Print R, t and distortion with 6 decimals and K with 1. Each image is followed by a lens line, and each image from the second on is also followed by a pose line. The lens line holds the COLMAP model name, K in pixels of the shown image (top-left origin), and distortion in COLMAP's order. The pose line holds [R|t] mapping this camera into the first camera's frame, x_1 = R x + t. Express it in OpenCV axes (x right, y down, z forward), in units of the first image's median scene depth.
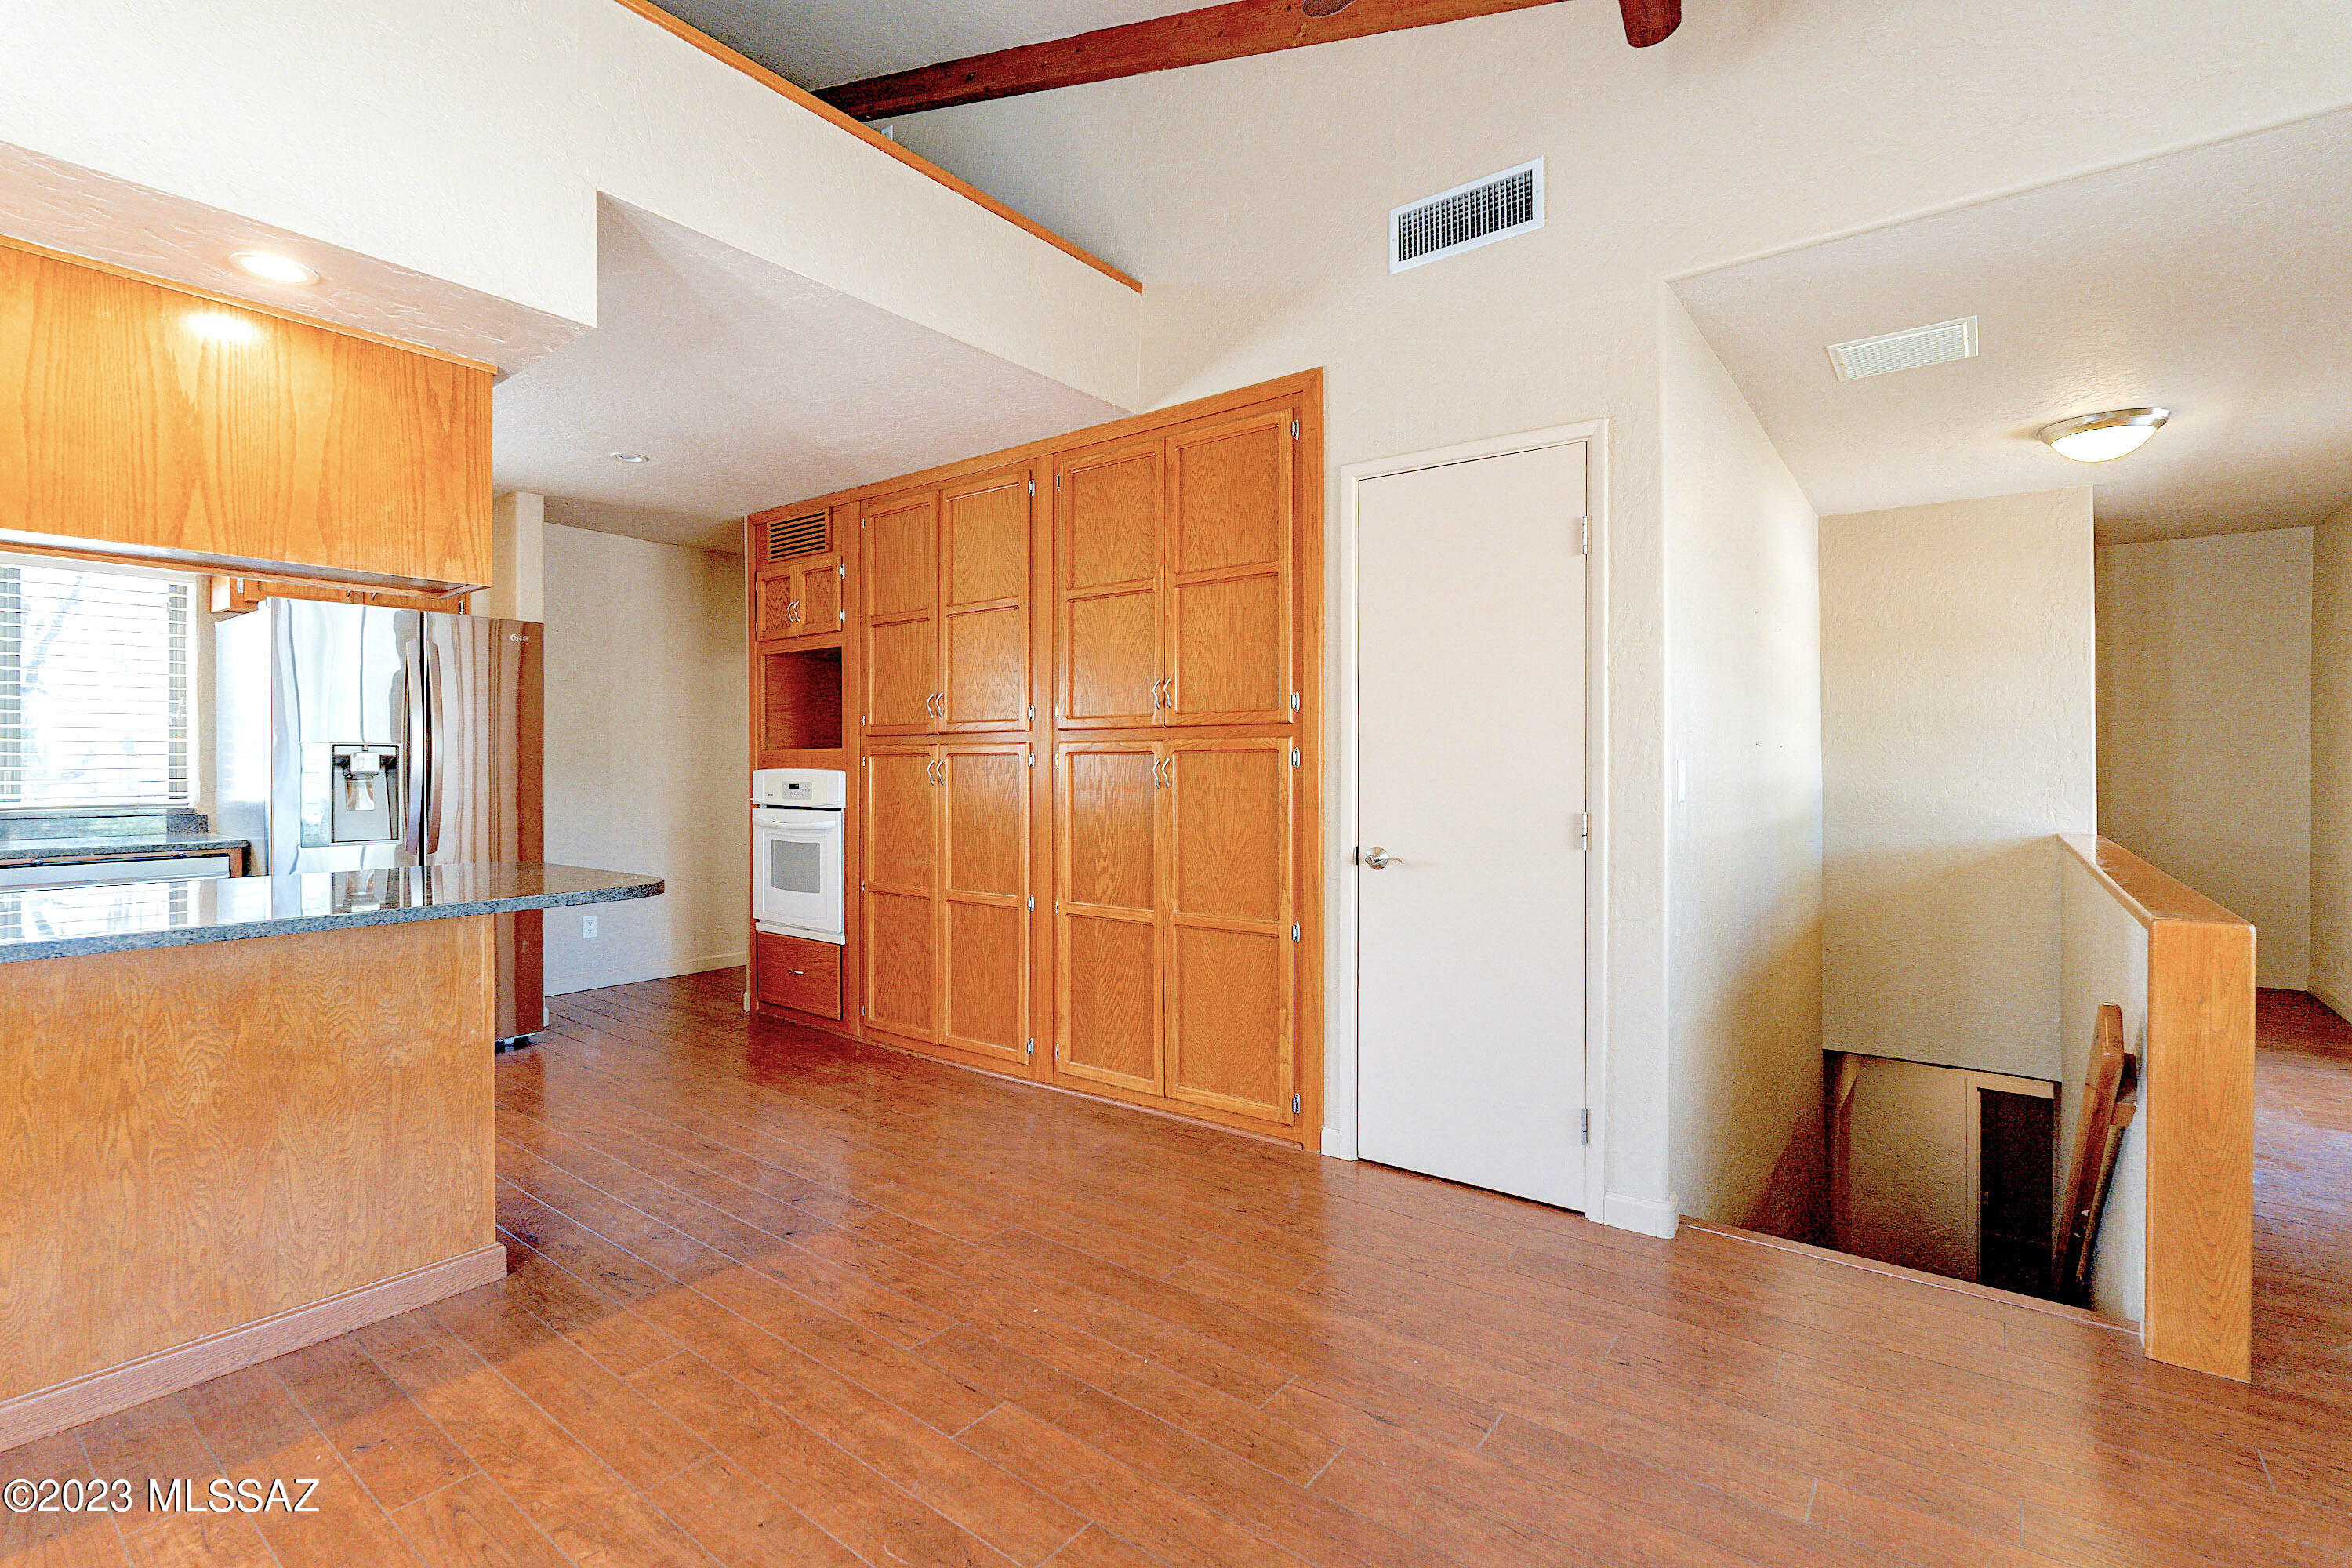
lens RADIAL K [[1060.8, 0, 1171.0], [0, 1060.8, 767.3], [0, 0, 1]] dist [-0.001186, -0.000030]
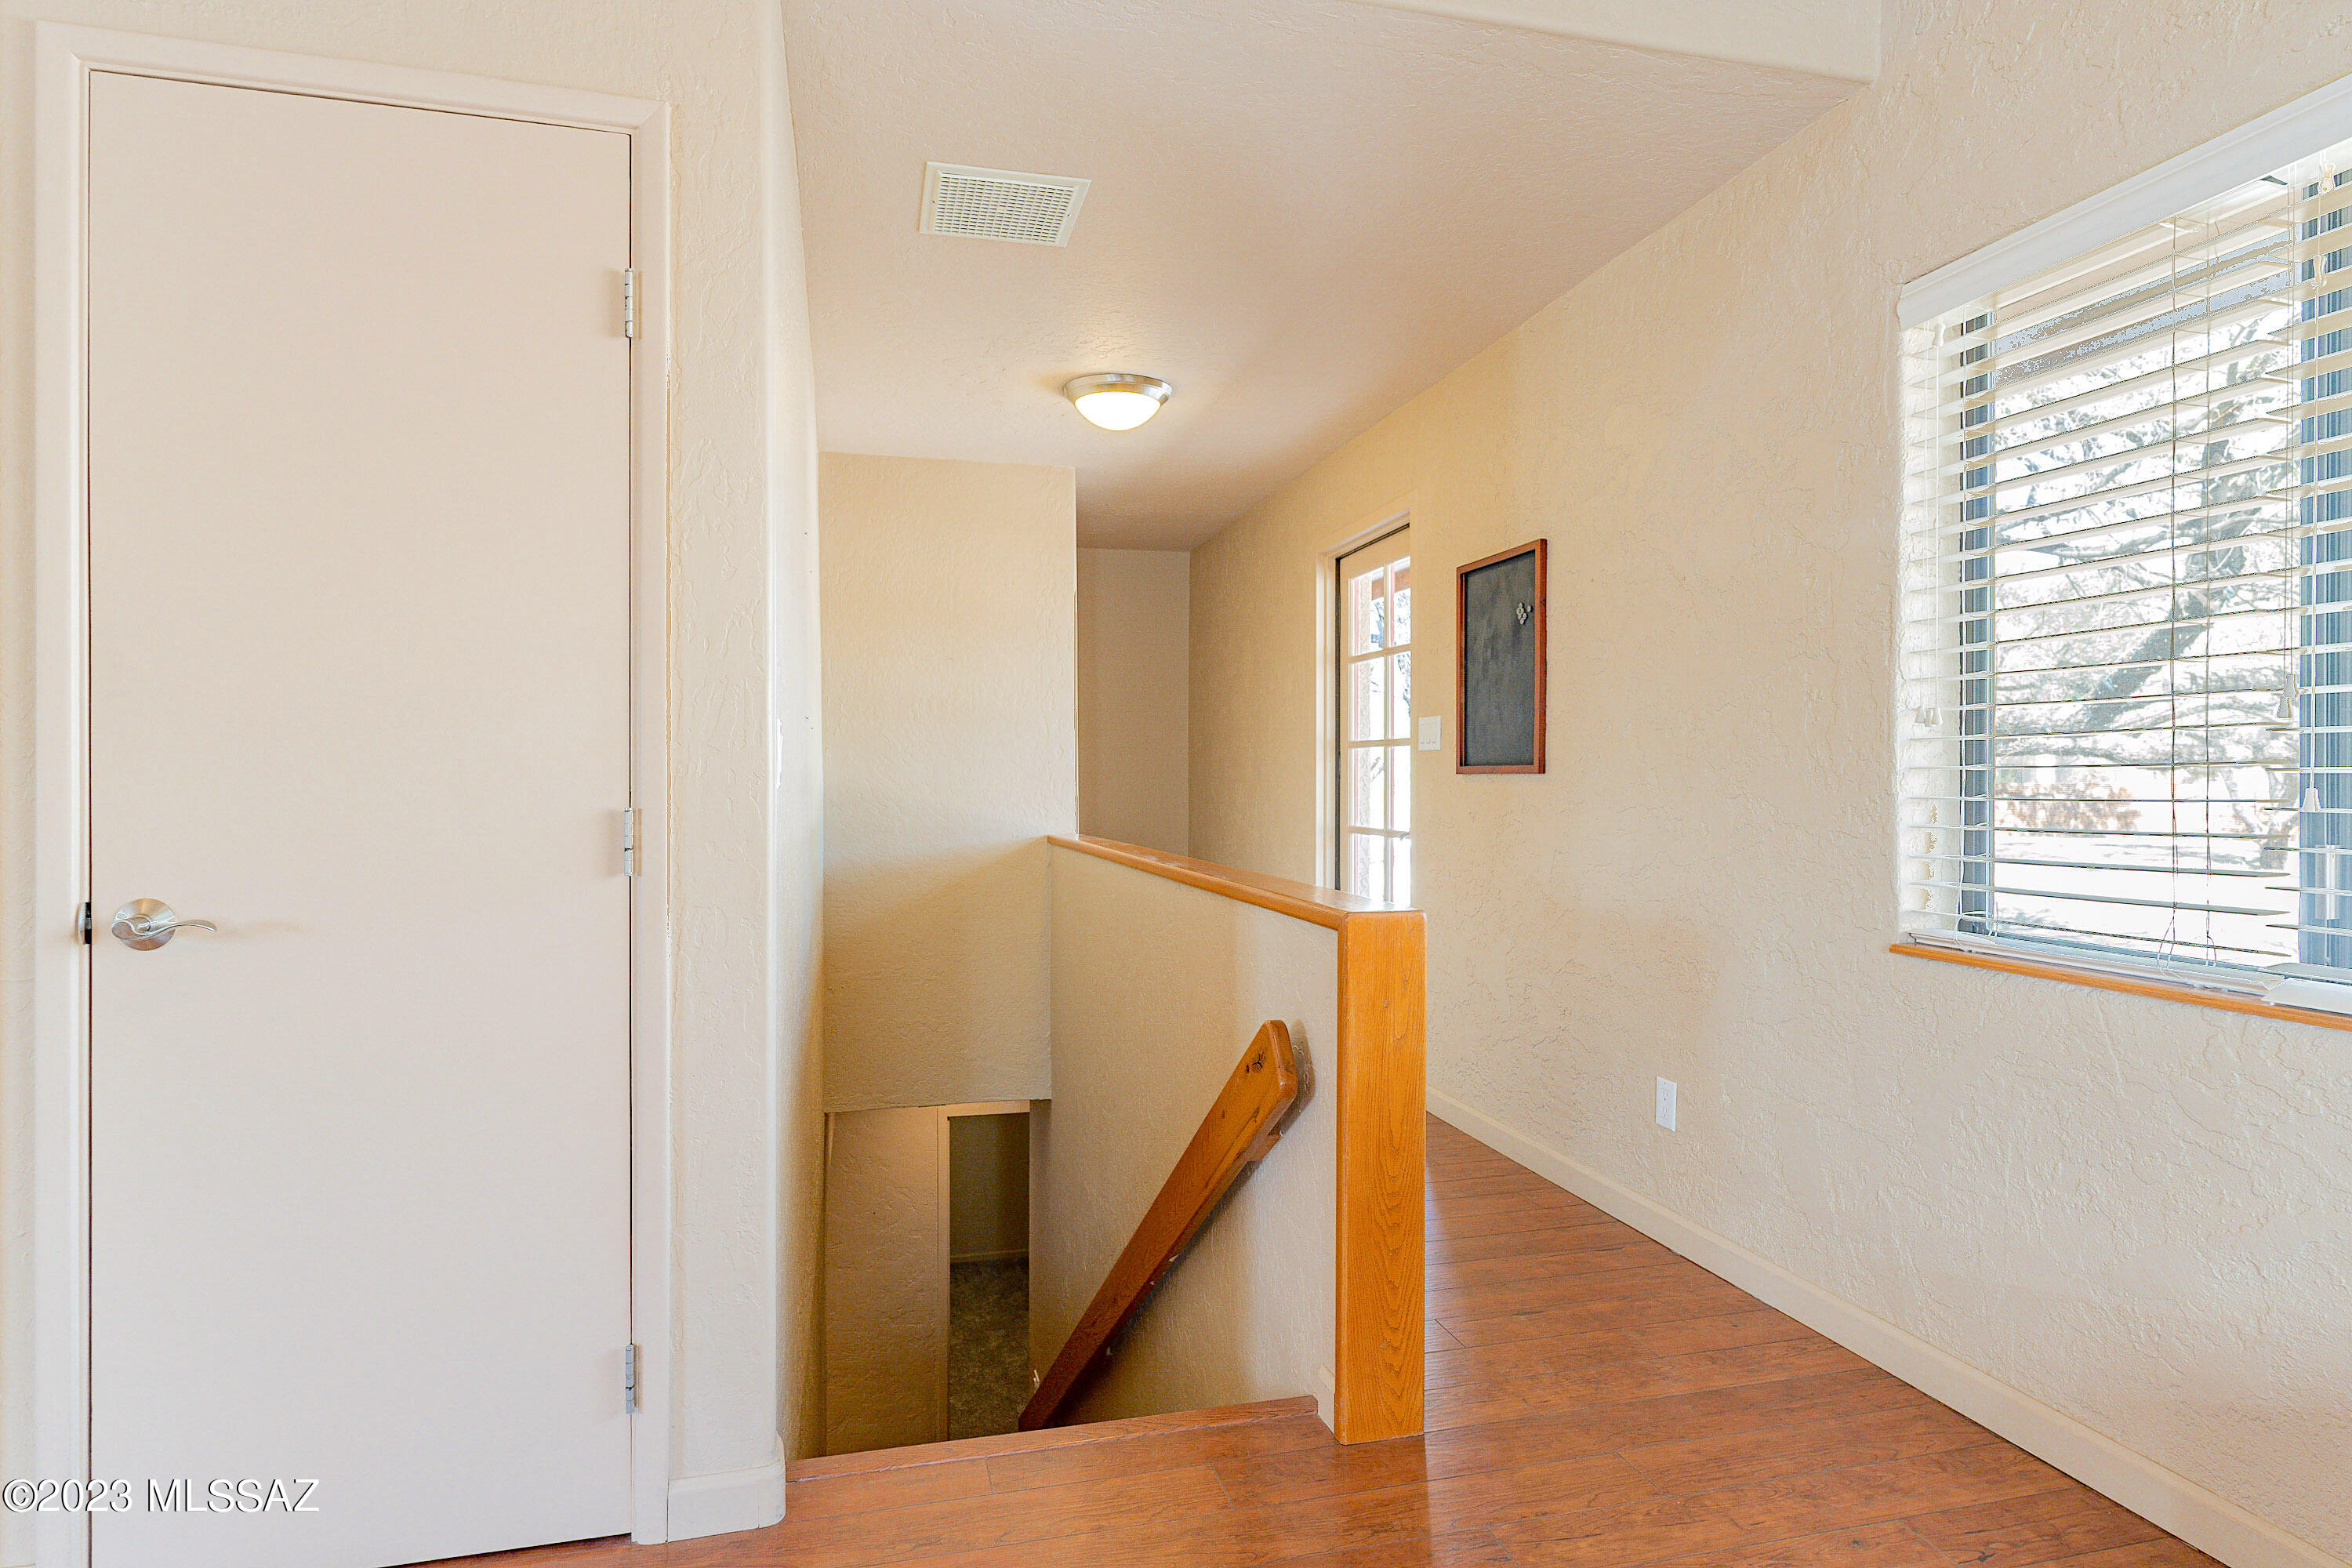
lens RADIAL K [[1263.8, 0, 1176.0], [0, 1263.8, 784.0], [0, 0, 1]] dist [0.001178, 0.000637]
pose [[0.619187, -0.001701, 0.785242, 0.036830], [0.002255, 0.999997, 0.000388, 0.022577], [-0.785241, 0.001531, 0.619189, 0.271165]]
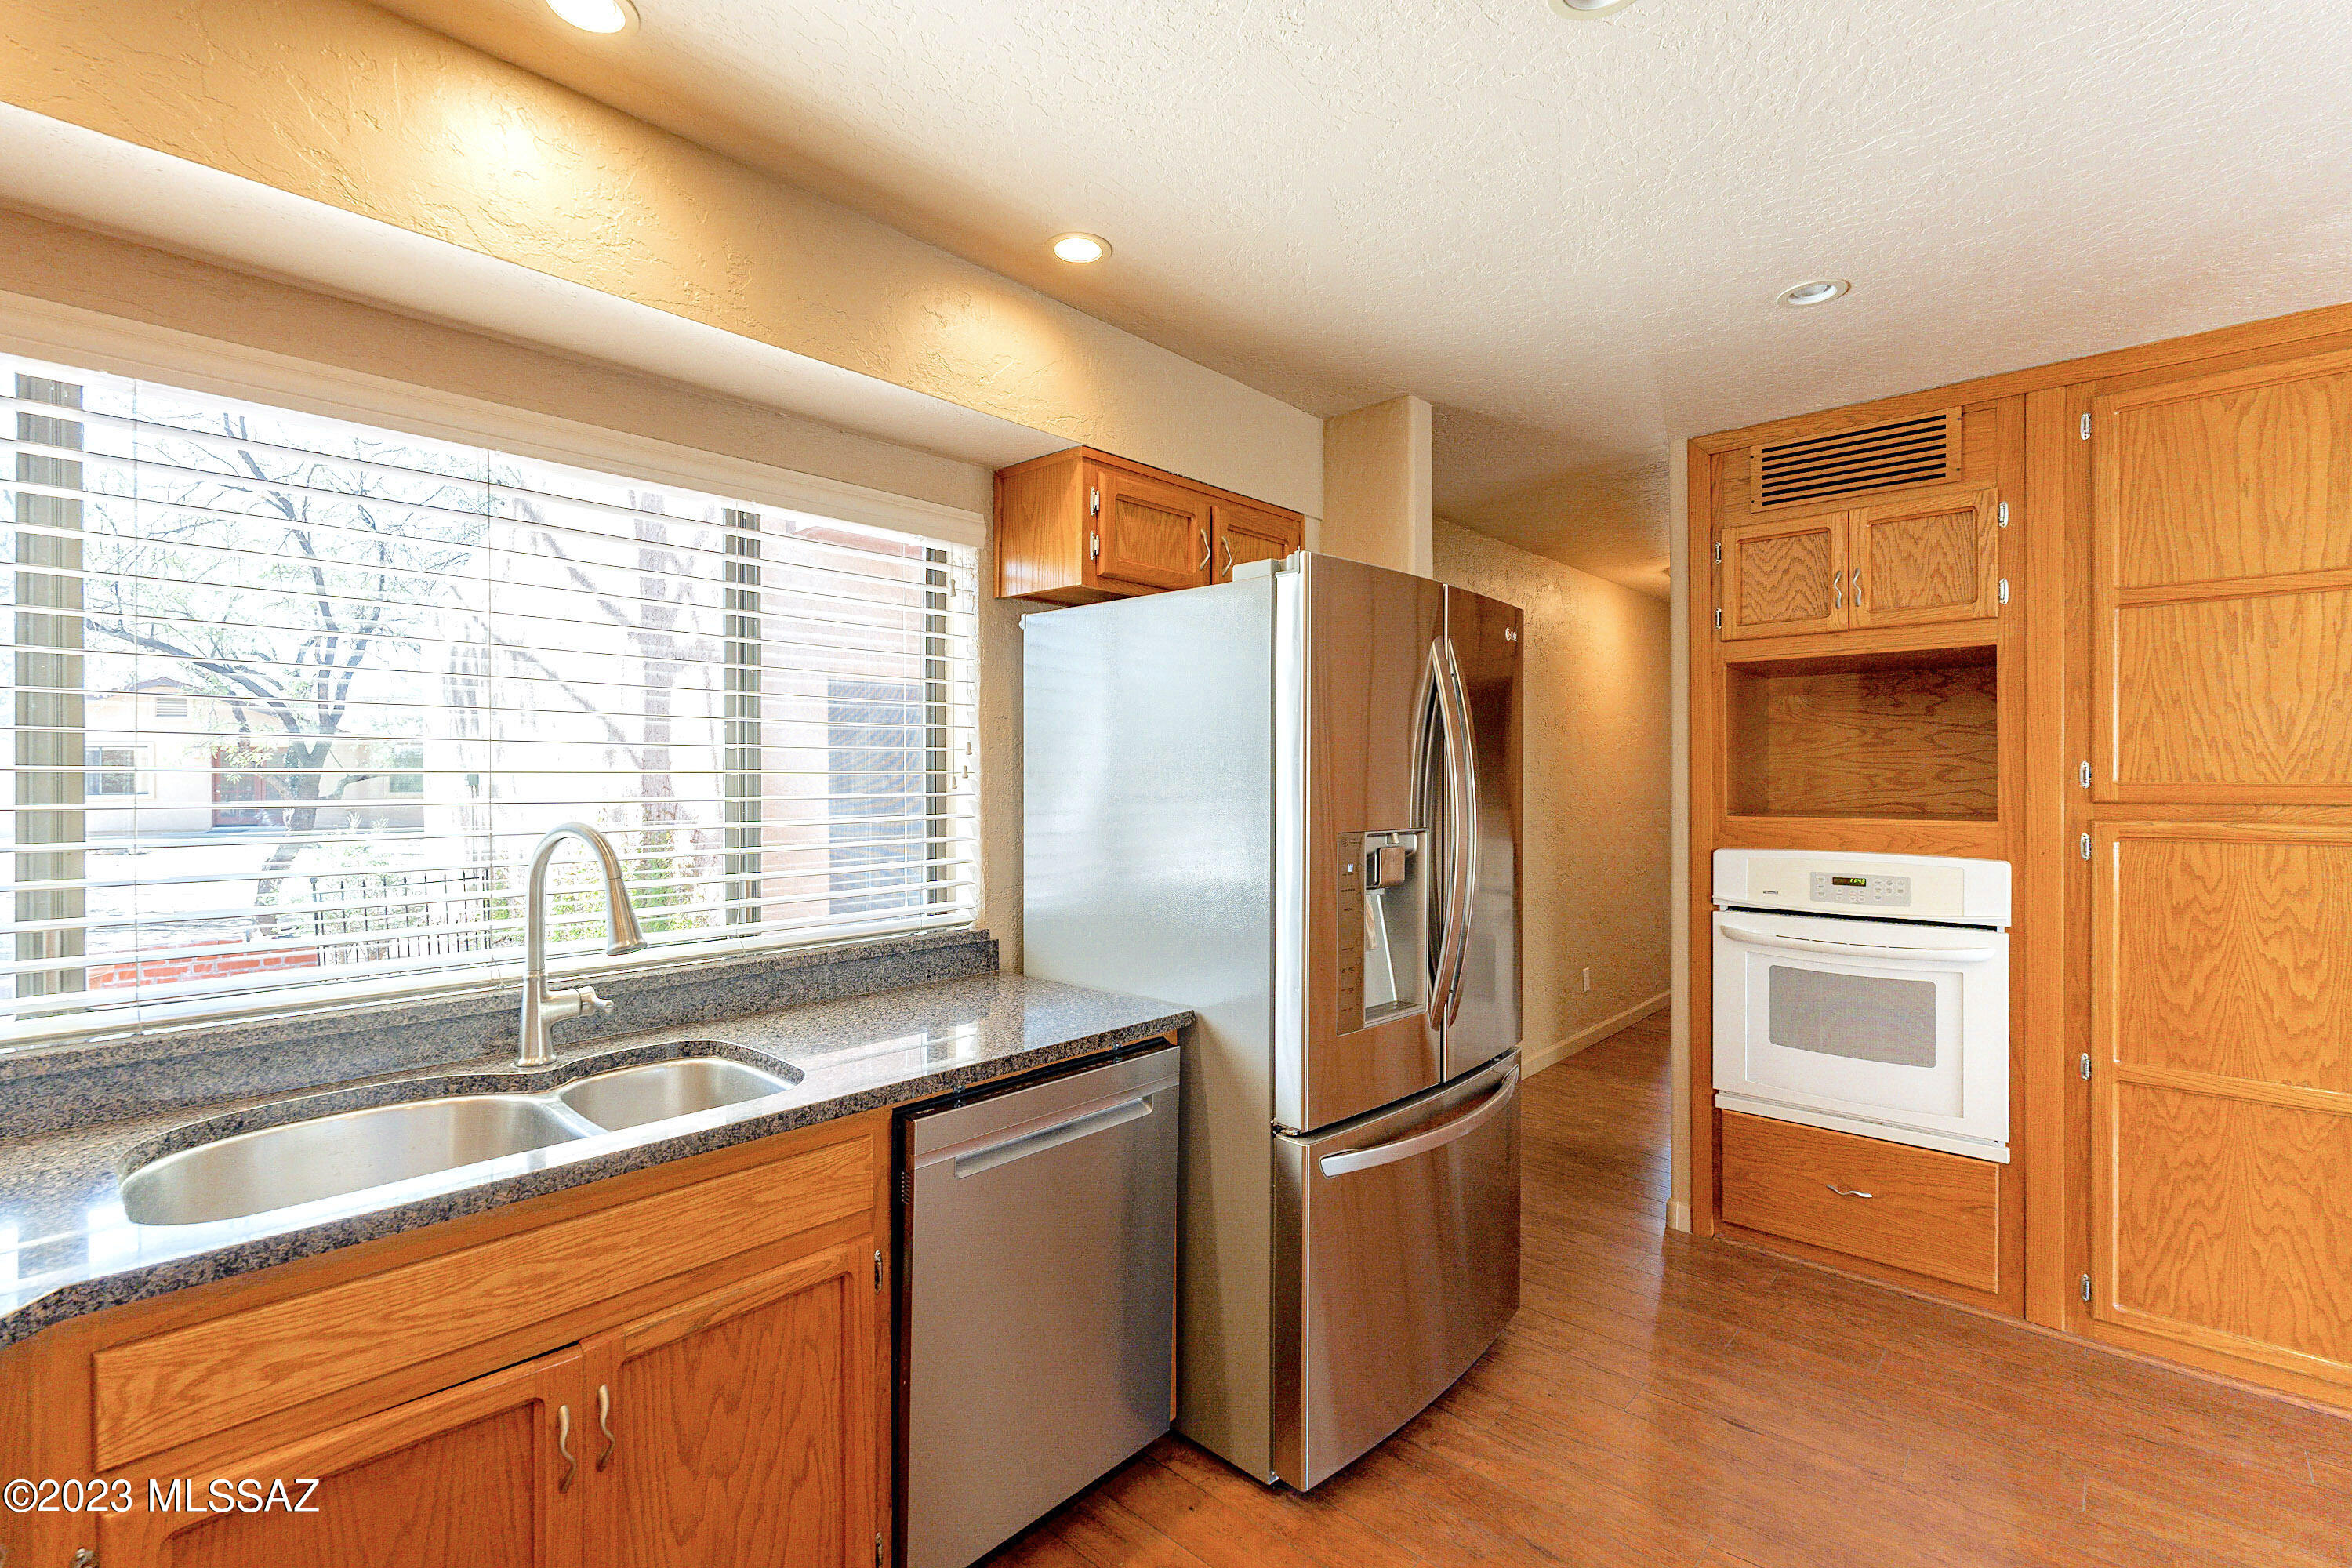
lens RADIAL K [[1010.5, 0, 1176.0], [0, 1010.5, 784.0], [0, 0, 1]] dist [-0.000416, -0.000182]
pose [[0.997134, -0.000141, -0.075658, -0.873522], [0.000218, 0.999999, 0.001014, -0.047516], [0.075658, -0.001028, 0.997133, 0.512919]]
